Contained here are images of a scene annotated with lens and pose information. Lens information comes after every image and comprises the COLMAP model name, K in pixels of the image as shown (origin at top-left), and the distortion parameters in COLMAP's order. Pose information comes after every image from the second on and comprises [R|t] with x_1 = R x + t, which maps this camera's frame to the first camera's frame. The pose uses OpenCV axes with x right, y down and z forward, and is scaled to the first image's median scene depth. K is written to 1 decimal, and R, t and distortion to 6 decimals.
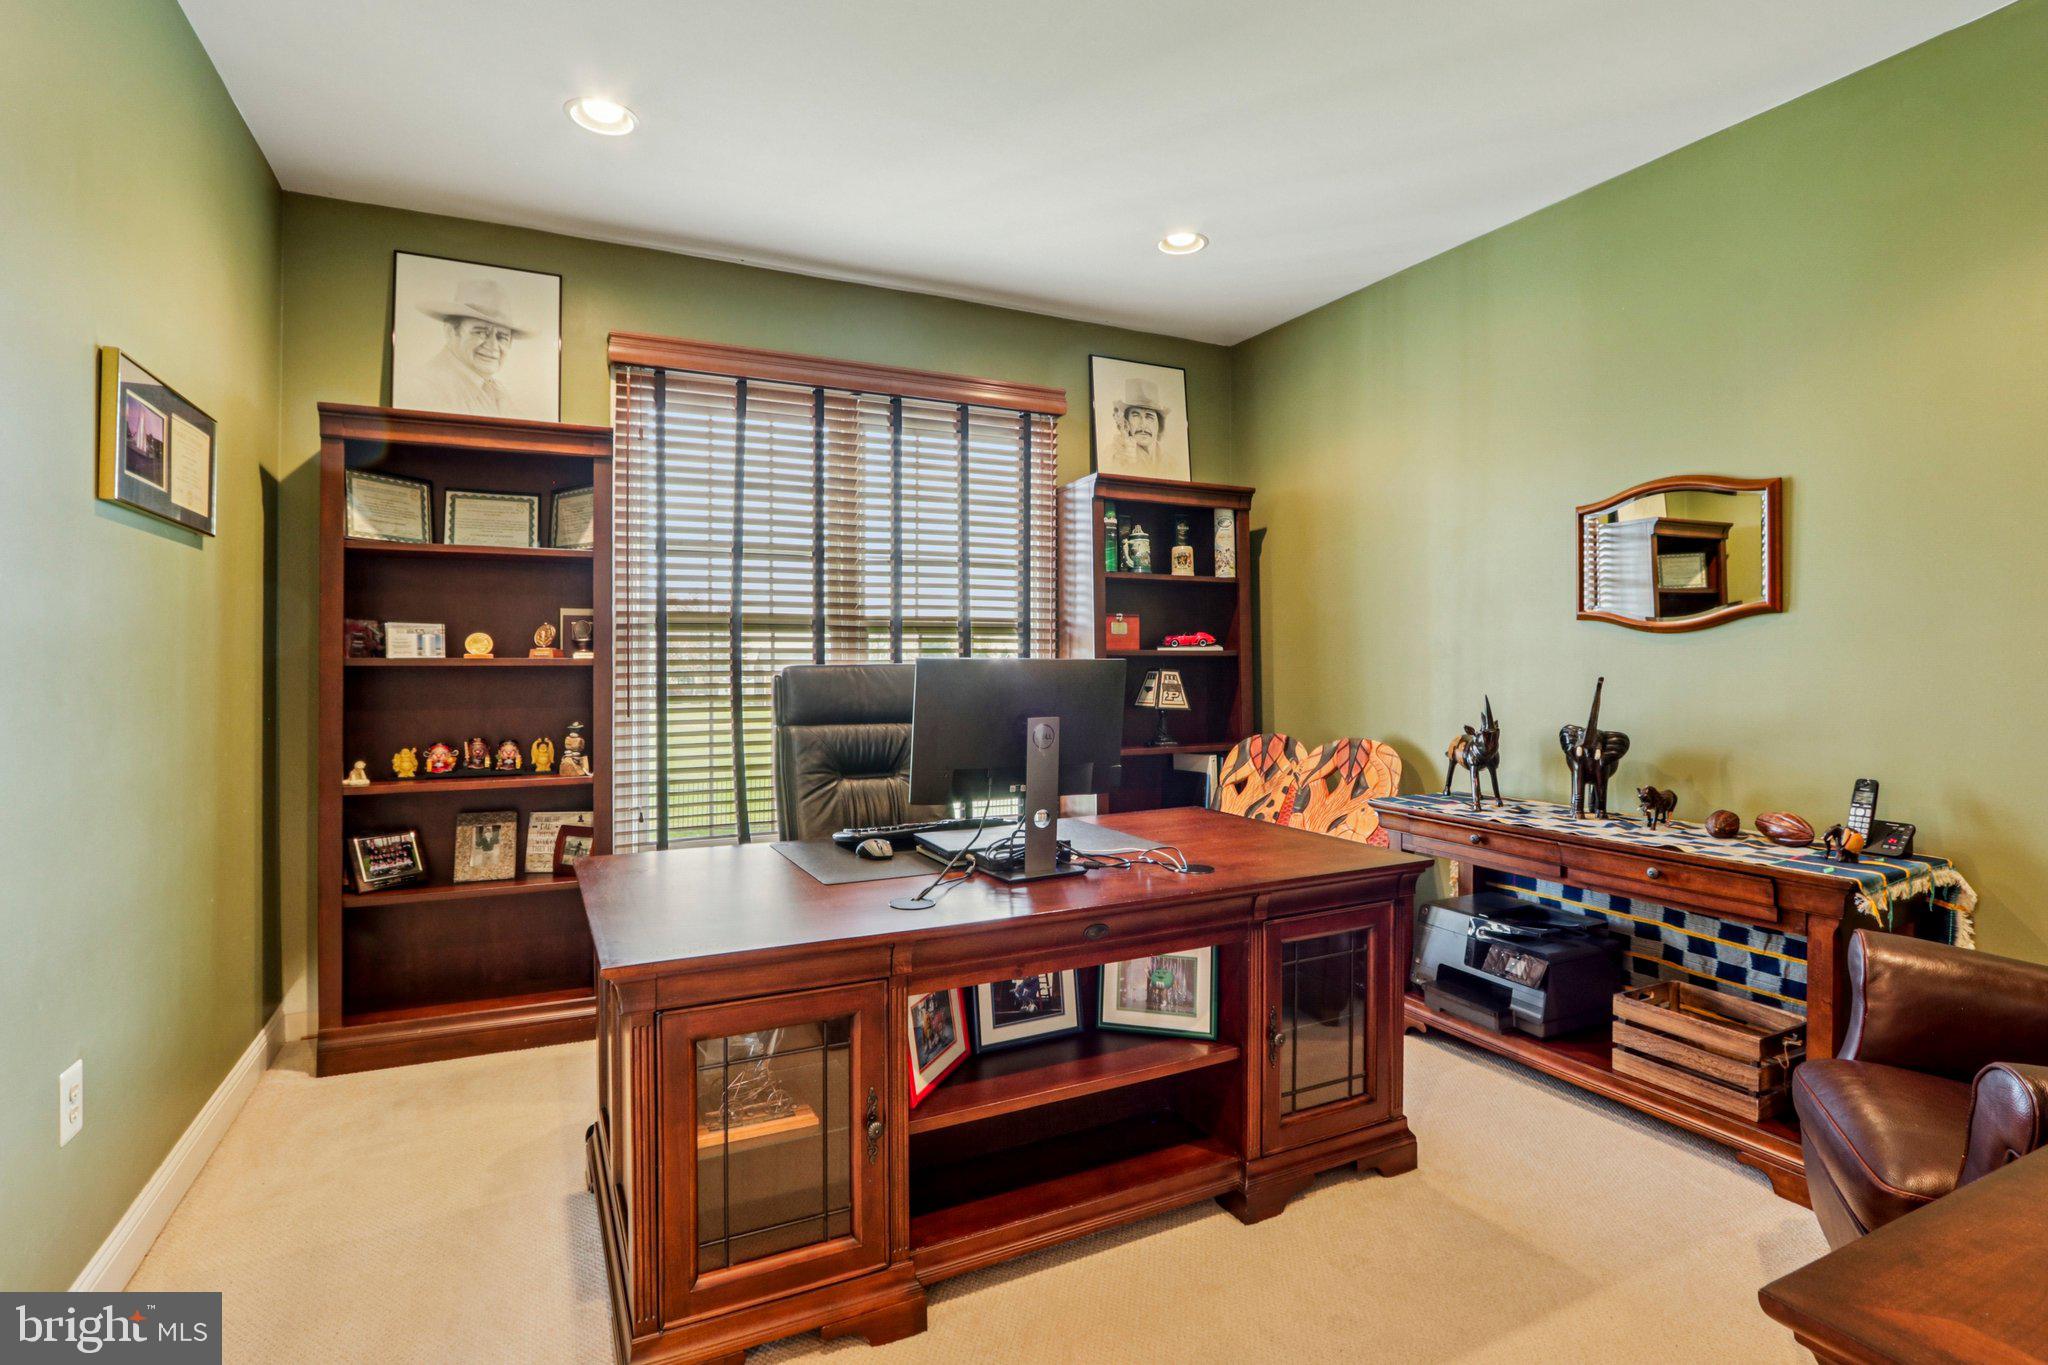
lens RADIAL K [[986.9, 0, 989.9], [0, 986.9, 660.3], [0, 0, 1]] dist [-0.017187, 0.002863]
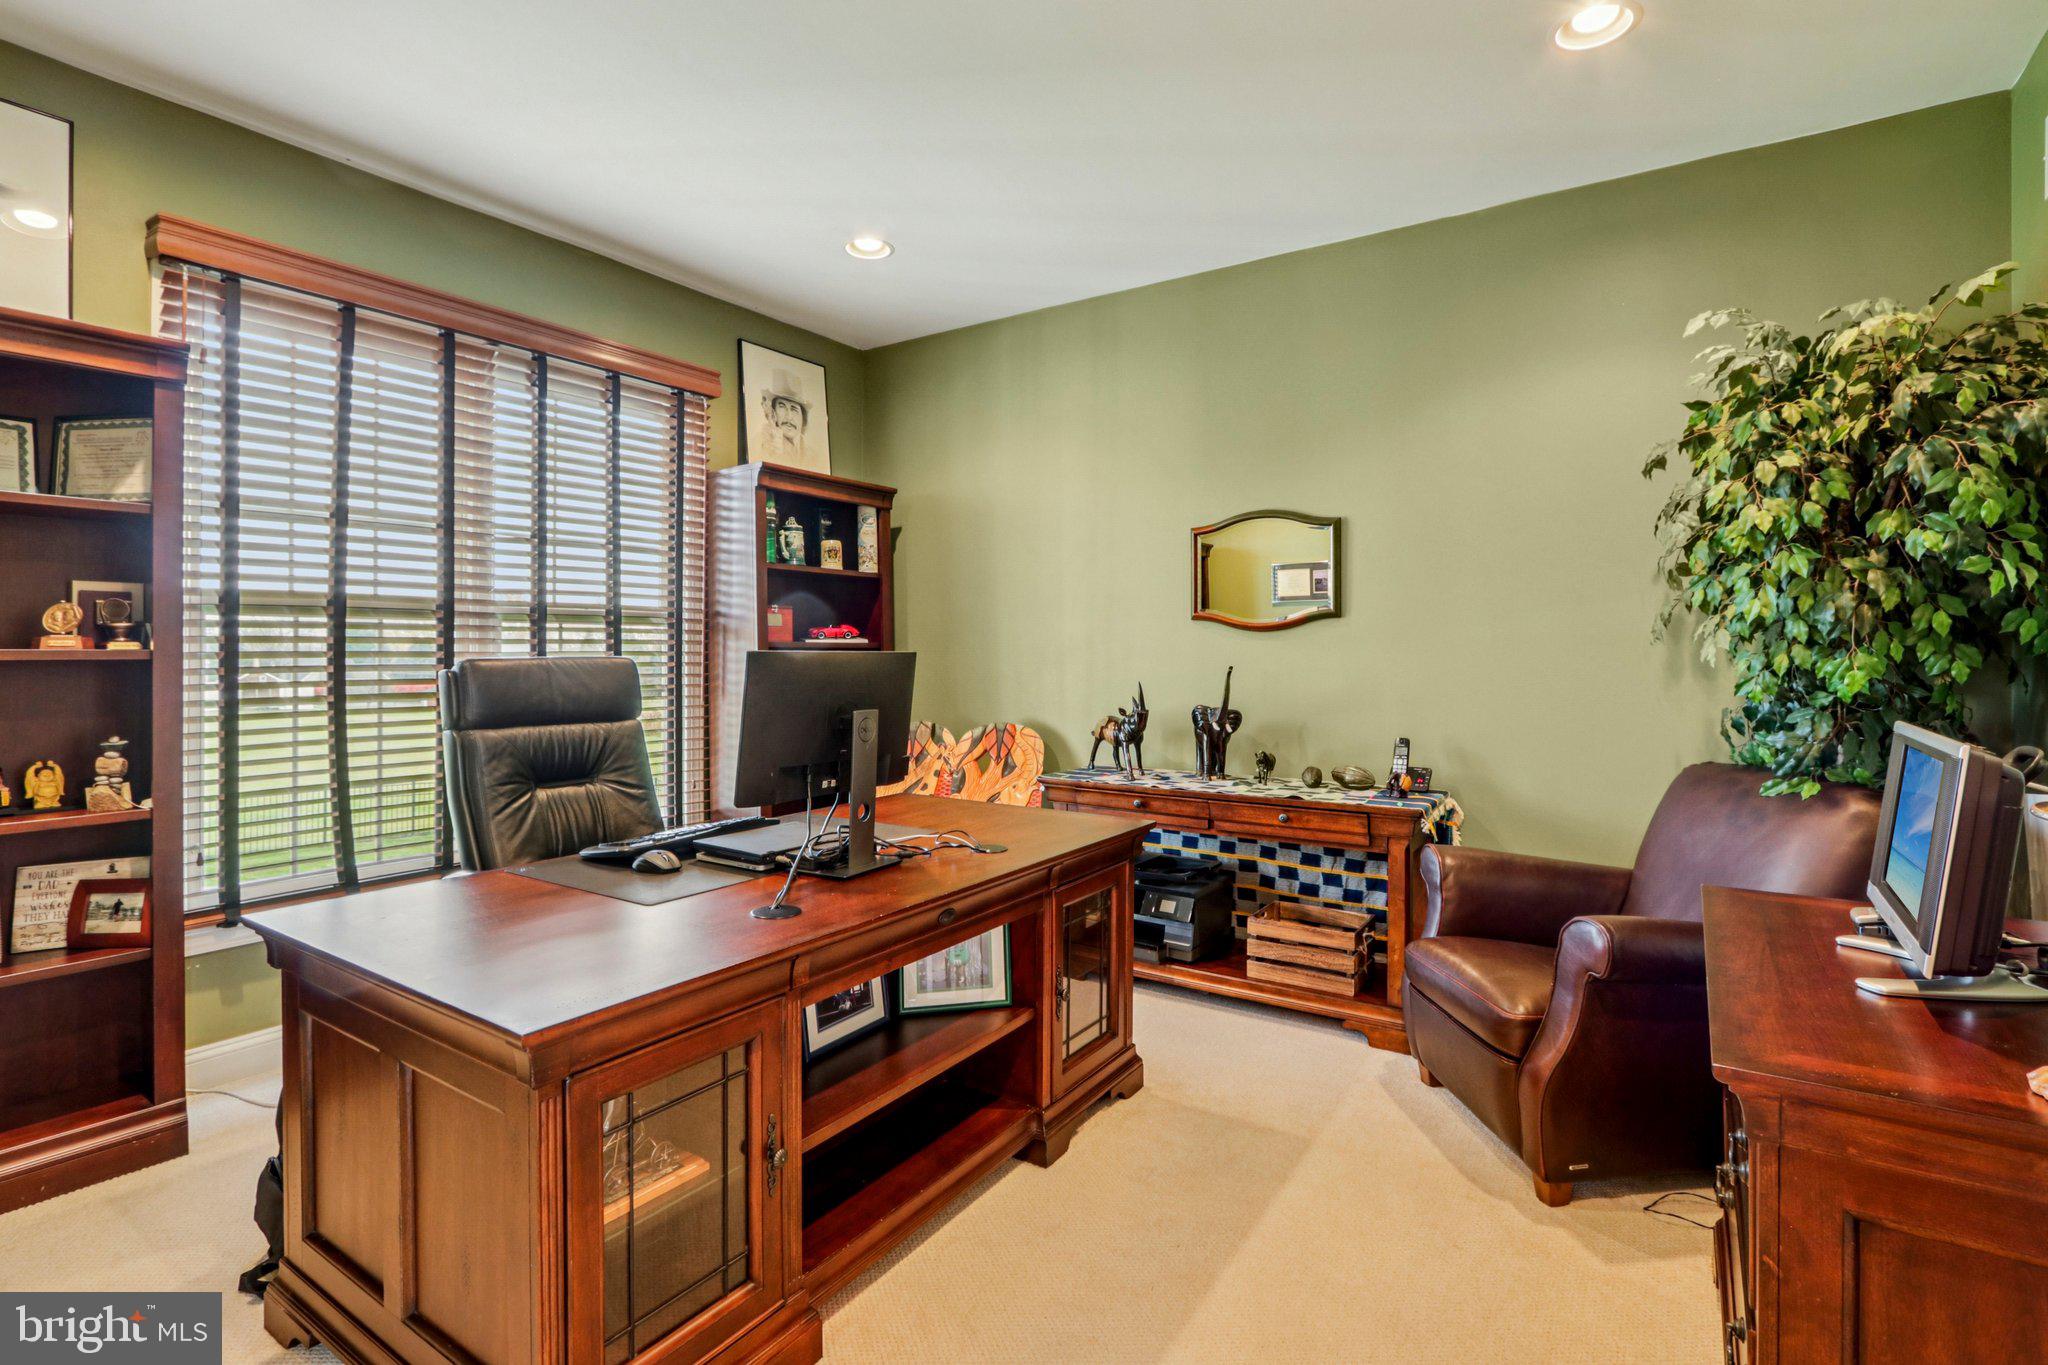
lens RADIAL K [[986.9, 0, 978.3], [0, 986.9, 643.6], [0, 0, 1]] dist [-0.017187, 0.002863]
pose [[0.868468, 0.004572, 0.495725, -0.225610], [-0.000595, 0.999966, -0.008181, -0.001002], [-0.495745, 0.006810, 0.868441, 0.051329]]
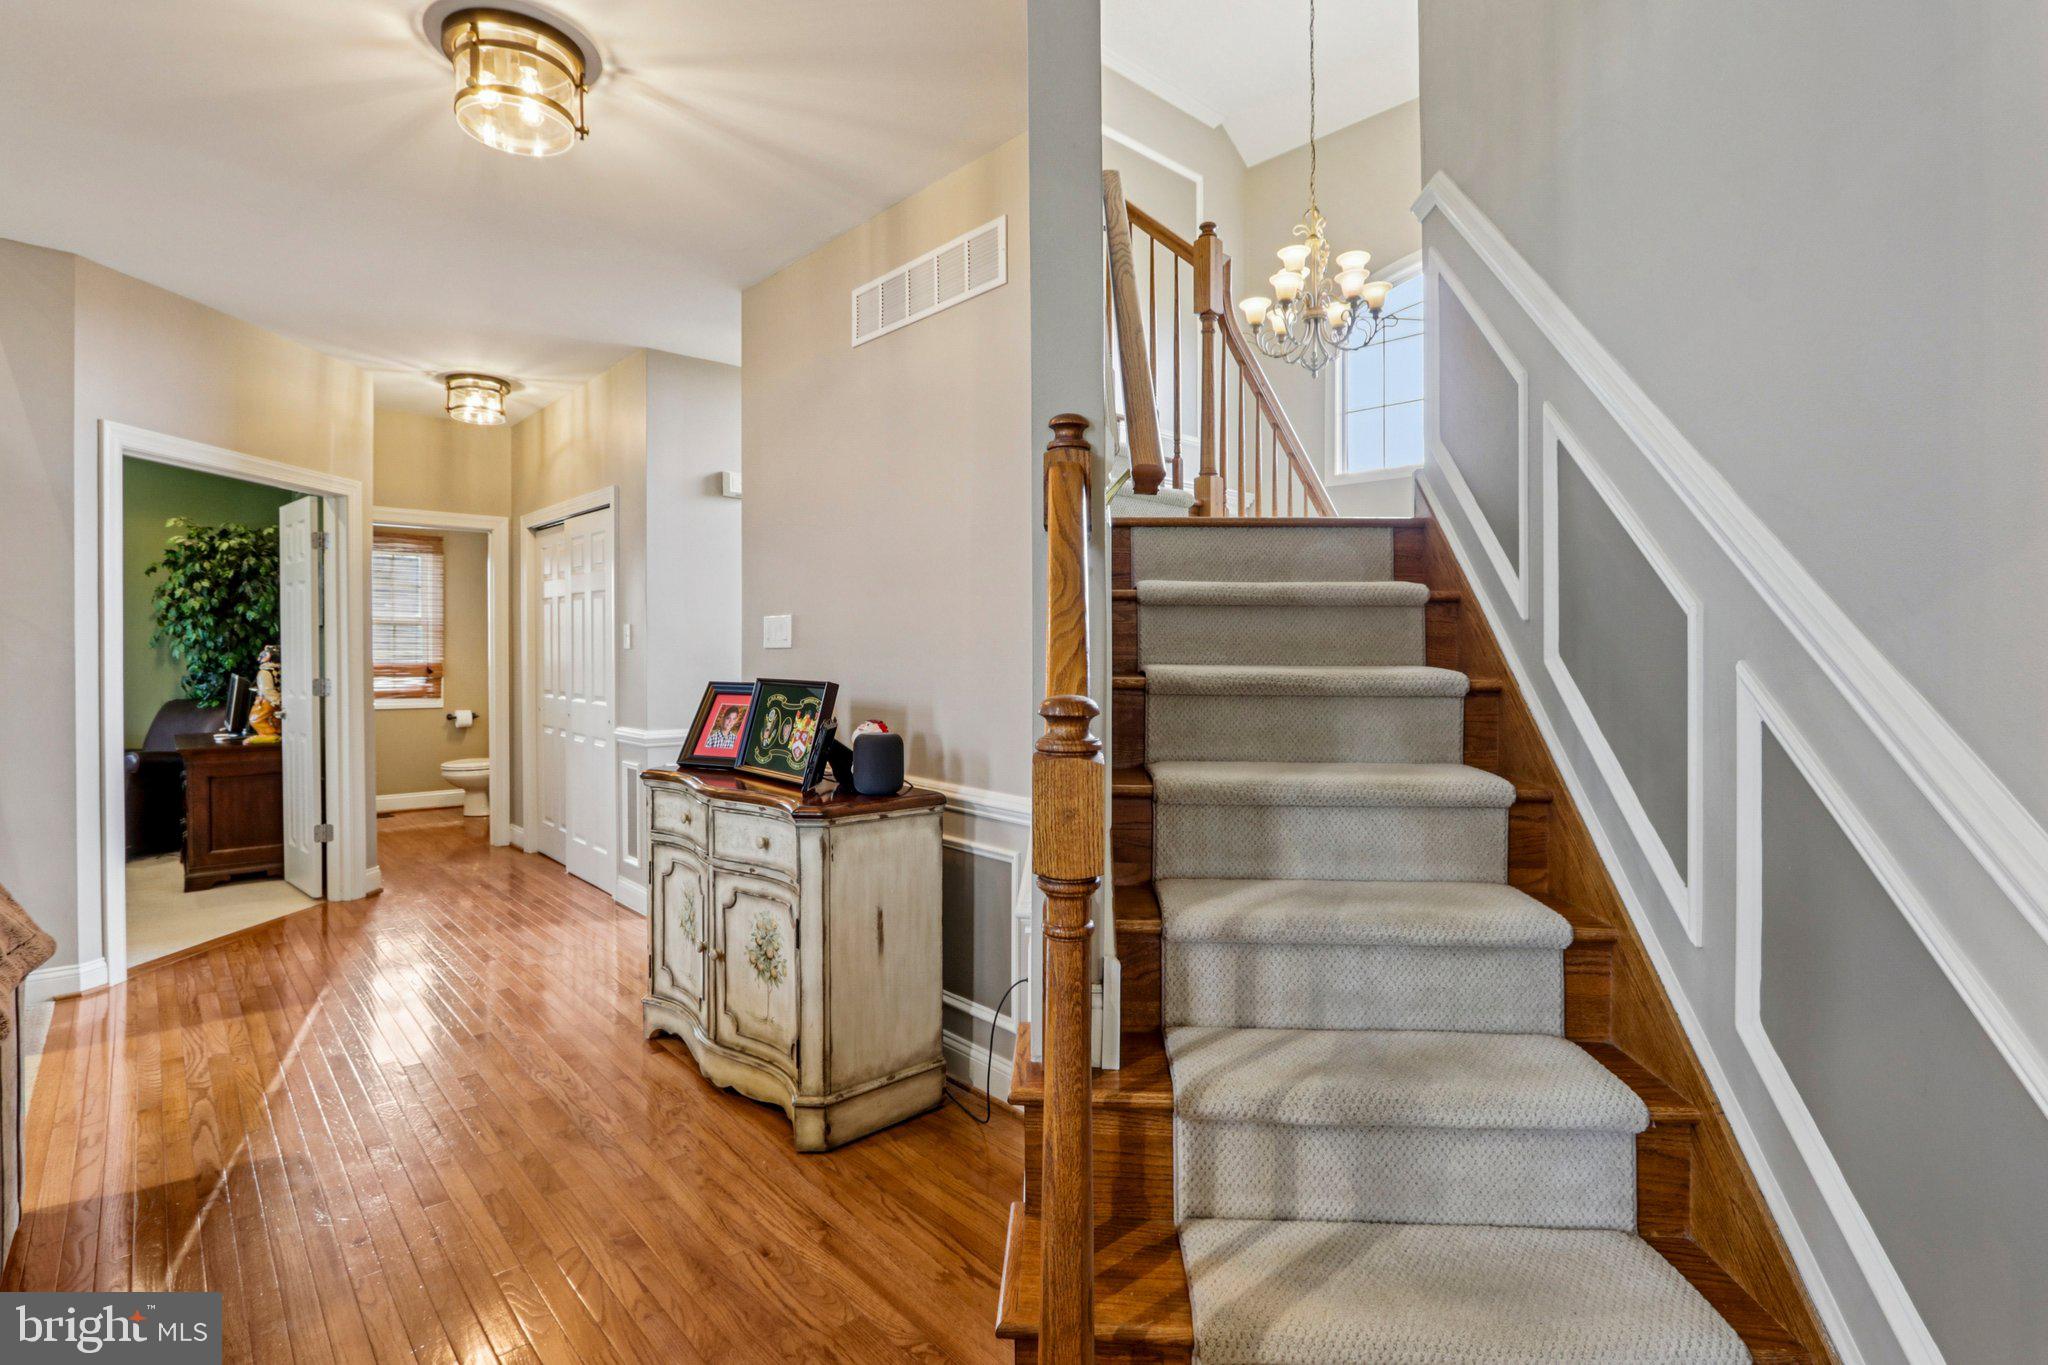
lens RADIAL K [[986.9, 0, 1002.3], [0, 986.9, 666.0], [0, 0, 1]] dist [-0.017187, 0.002863]
pose [[-0.282319, -0.012787, 0.959235, -1.626017], [0.000214, 0.999910, 0.013393, -0.000498], [-0.959321, 0.003986, -0.282291, -0.573439]]
